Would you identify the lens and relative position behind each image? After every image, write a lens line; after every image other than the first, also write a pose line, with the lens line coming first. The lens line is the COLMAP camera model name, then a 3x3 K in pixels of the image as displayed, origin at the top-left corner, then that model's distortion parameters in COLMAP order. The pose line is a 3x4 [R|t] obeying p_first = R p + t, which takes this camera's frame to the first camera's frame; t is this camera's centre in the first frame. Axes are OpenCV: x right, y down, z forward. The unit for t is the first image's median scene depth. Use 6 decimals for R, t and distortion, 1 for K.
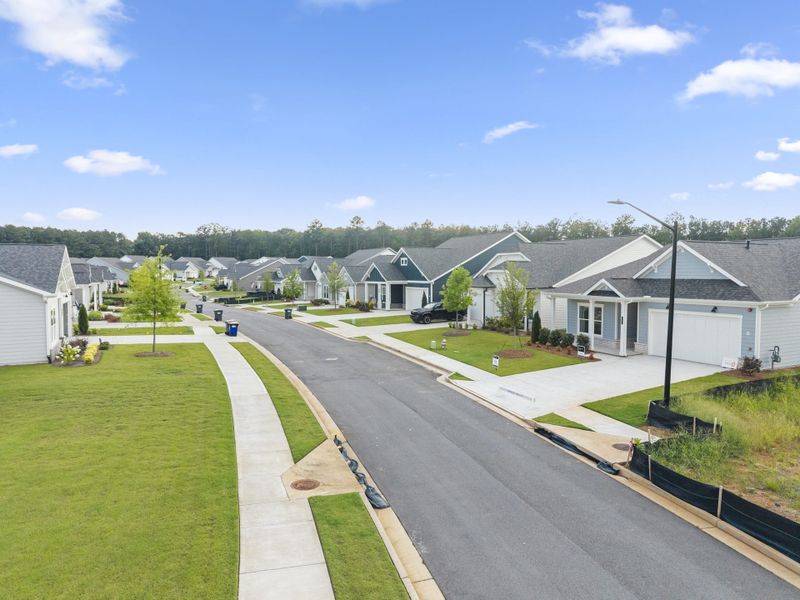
lens RADIAL K [[530.7, 0, 400.0], [0, 530.7, 300.0], [0, 0, 1]] dist [0.059981, -0.063340]
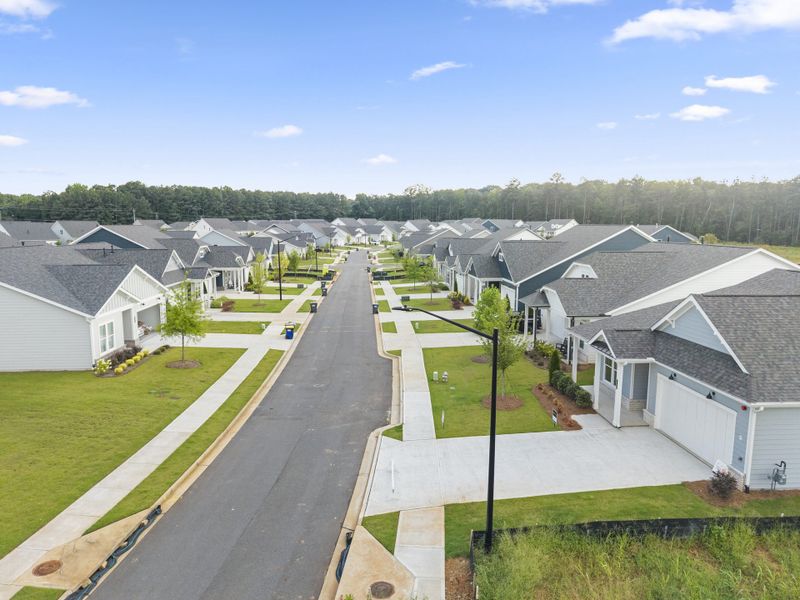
lens RADIAL K [[530.7, 0, 400.0], [0, 530.7, 300.0], [0, 0, 1]] dist [0.059981, -0.063340]
pose [[0.921041, 0.059150, -0.384949, 0.392209], [-0.025403, 0.995419, 0.092172, -0.148525], [0.388637, -0.075116, 0.918324, 0.116965]]
